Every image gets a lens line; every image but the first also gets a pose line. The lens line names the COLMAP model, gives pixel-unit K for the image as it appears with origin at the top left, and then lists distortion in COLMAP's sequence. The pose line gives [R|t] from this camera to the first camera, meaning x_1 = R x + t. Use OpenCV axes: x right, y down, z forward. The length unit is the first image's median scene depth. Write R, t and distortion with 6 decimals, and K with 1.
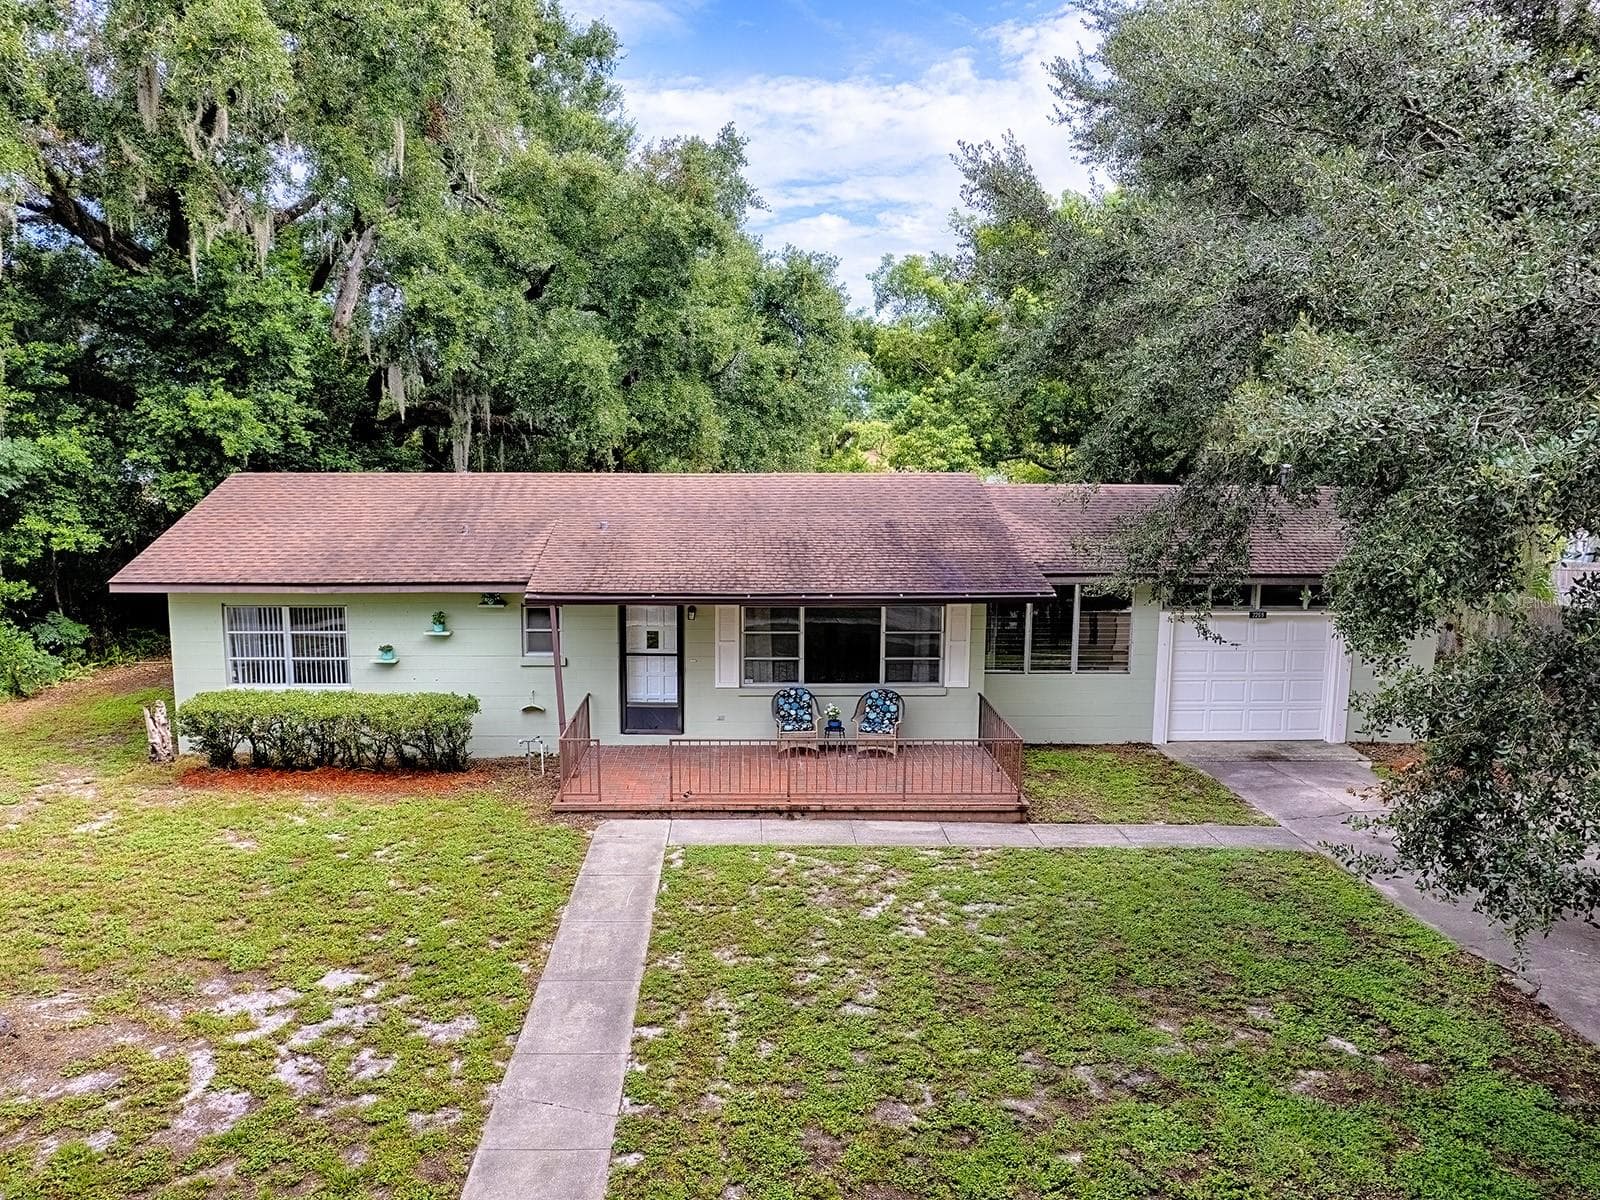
lens RADIAL K [[1140.6, 0, 800.0], [0, 1140.6, 600.0], [0, 0, 1]] dist [-0.030286, -0.000411]
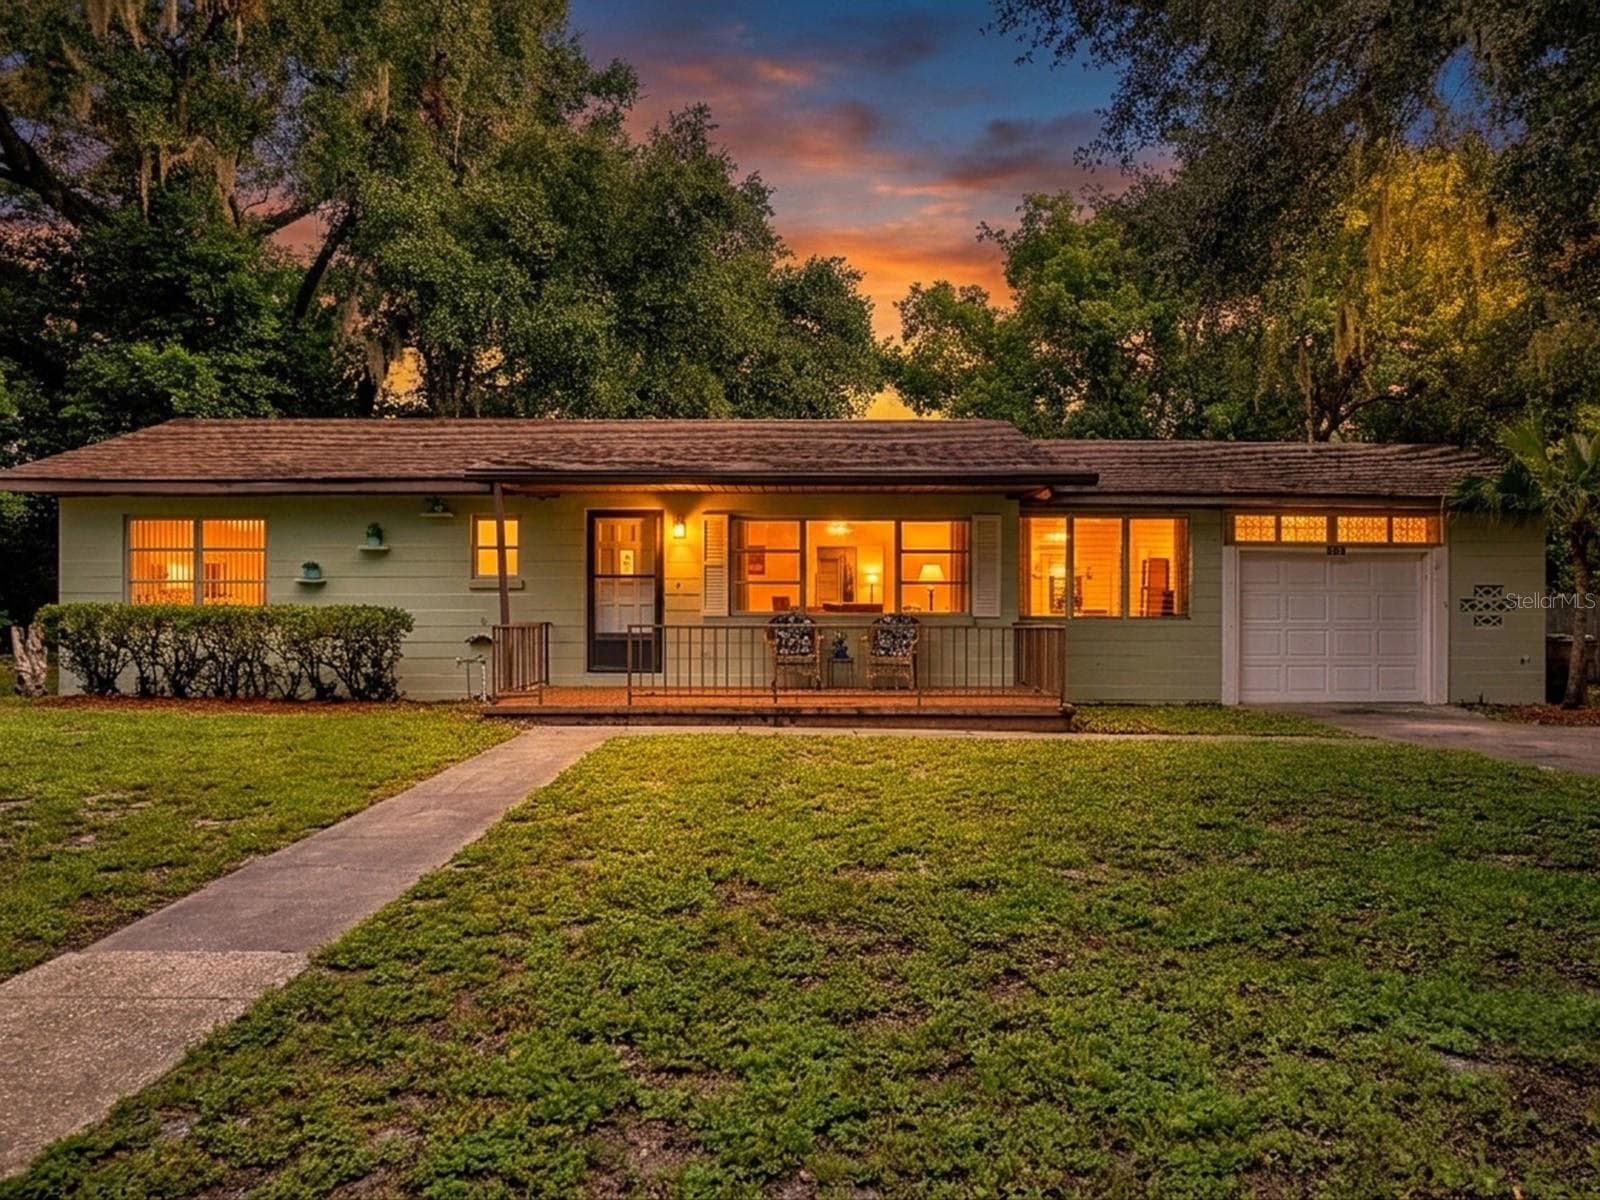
lens RADIAL K [[1151.8, 0, 800.0], [0, 1151.8, 600.0], [0, 0, 1]] dist [0.001203, 0.002141]
pose [[0.999496, 0.004321, -0.031440, 0.018212], [-0.007863, 0.993519, -0.113397, 0.111280], [0.030747, 0.113587, 0.993052, 0.111393]]
